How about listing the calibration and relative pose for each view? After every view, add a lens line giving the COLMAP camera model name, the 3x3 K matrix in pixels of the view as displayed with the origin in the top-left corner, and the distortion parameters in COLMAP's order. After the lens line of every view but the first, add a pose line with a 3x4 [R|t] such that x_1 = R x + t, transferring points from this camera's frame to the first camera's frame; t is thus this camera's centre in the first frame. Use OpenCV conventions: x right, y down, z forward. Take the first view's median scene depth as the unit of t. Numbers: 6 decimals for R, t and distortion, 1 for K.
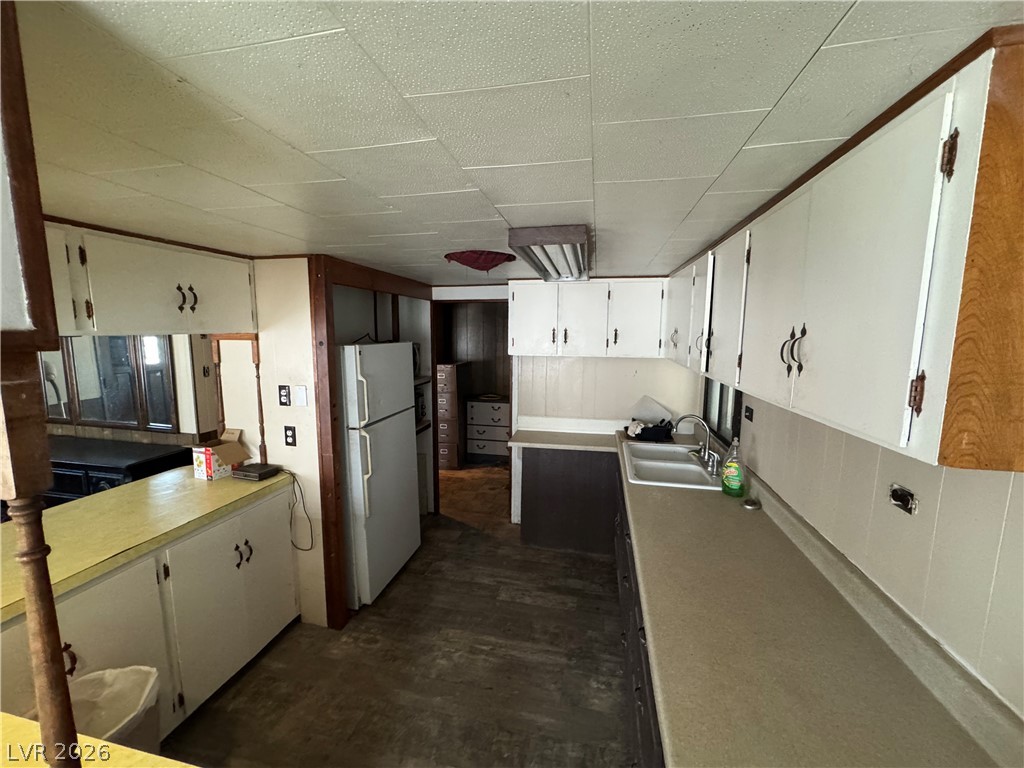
lens RADIAL K [[407.9, 0, 509.7], [0, 407.9, 385.0], [0, 0, 1]] dist [-0.000951, -0.000686]
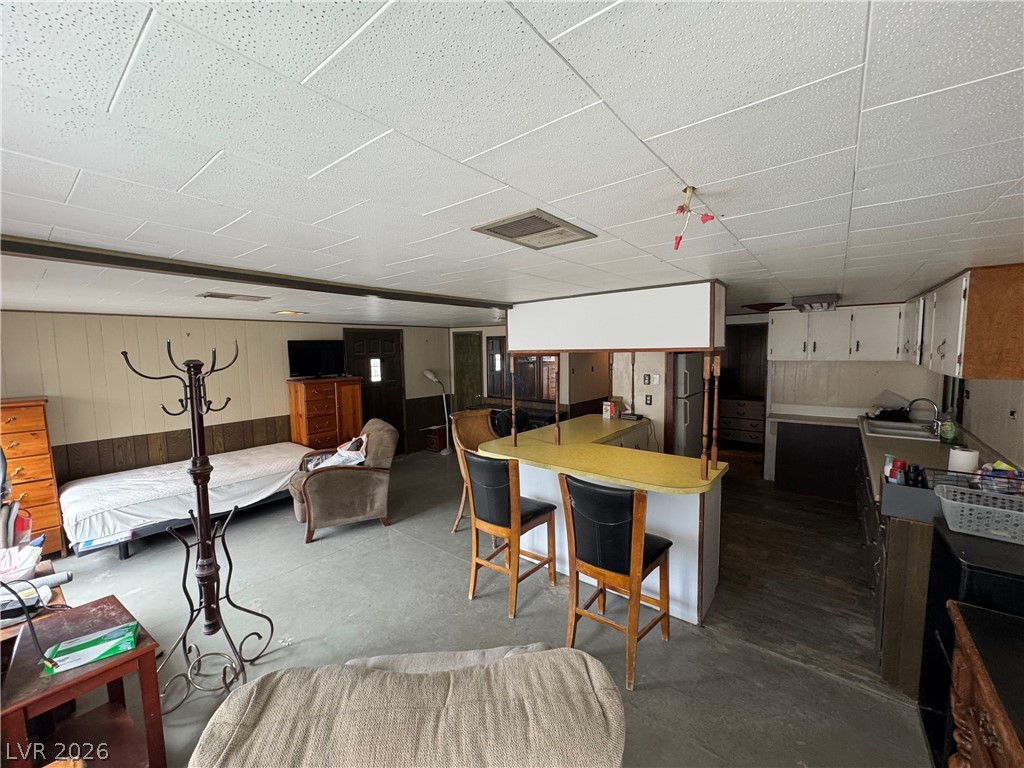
lens RADIAL K [[407.9, 0, 512.7], [0, 407.9, 384.2], [0, 0, 1]] dist [-0.000951, -0.000686]
pose [[0.895669, 0.015935, -0.444436, -0.240356], [-0.033623, 0.998924, -0.031943, 0.129769], [0.443448, 0.043553, 0.895241, -1.043731]]
